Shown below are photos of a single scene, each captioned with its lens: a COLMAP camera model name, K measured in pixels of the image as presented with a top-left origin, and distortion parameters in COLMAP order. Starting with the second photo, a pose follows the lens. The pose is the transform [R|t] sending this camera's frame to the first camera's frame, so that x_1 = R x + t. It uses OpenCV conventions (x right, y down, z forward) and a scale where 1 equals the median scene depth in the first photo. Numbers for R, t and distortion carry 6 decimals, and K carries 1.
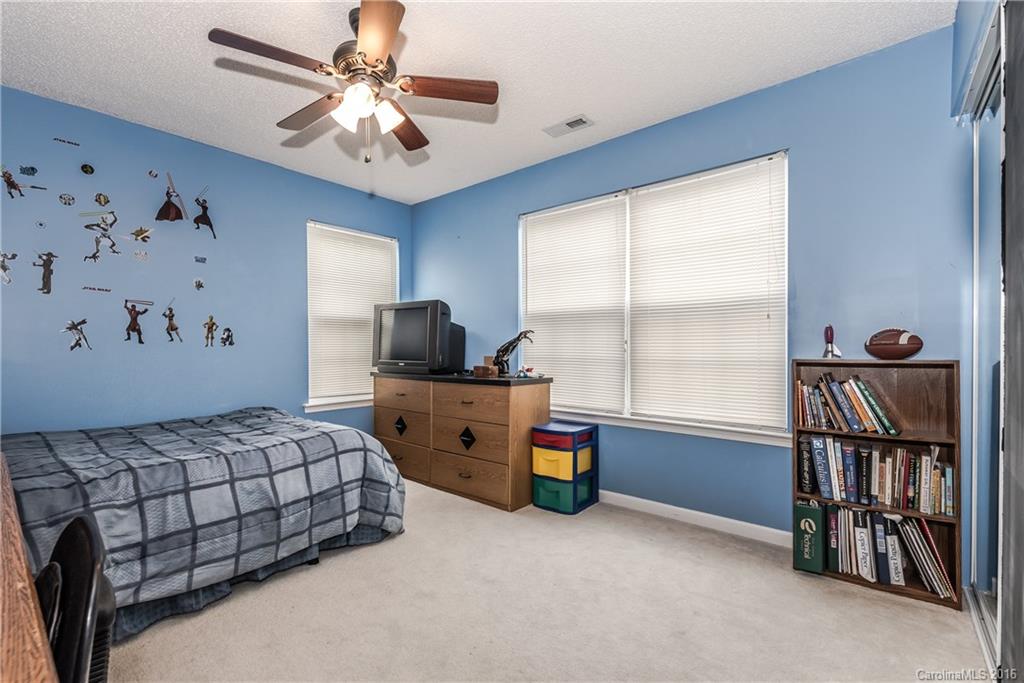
lens RADIAL K [[447.1, 0, 516.7], [0, 447.1, 350.0], [0, 0, 1]] dist [0.000041, -0.000015]
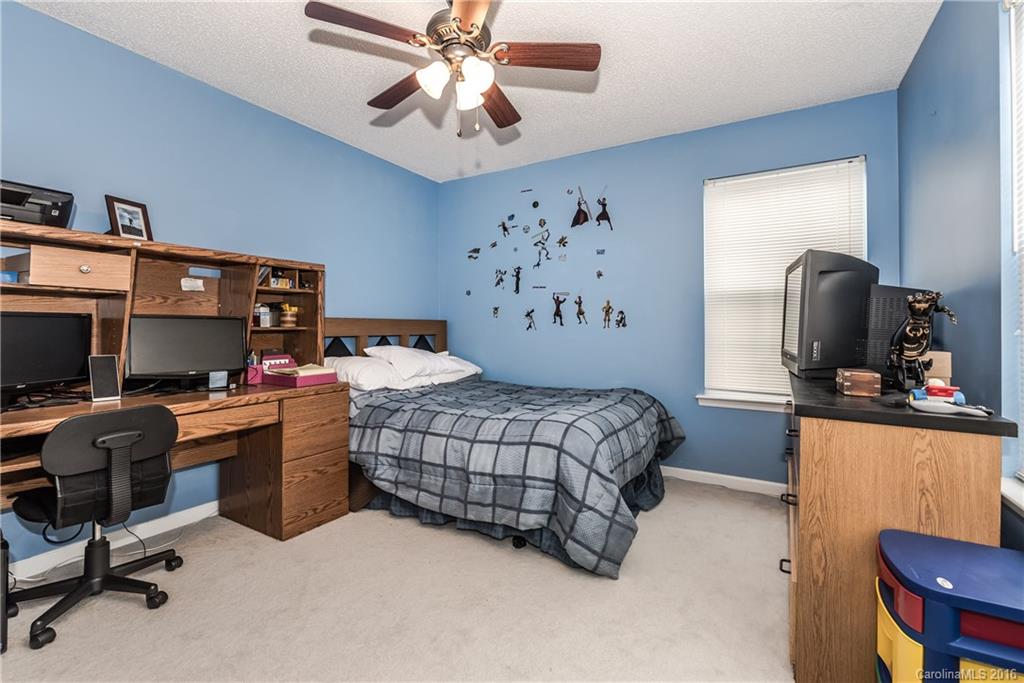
lens RADIAL K [[449.7, 0, 512.9], [0, 449.7, 324.0], [0, 0, 1]] dist [0.000081, 0.000014]
pose [[0.157645, -0.004011, -0.987488, 0.467825], [-0.007973, 0.999954, -0.005335, -0.011878], [0.987464, 0.008714, 0.157606, 0.720690]]
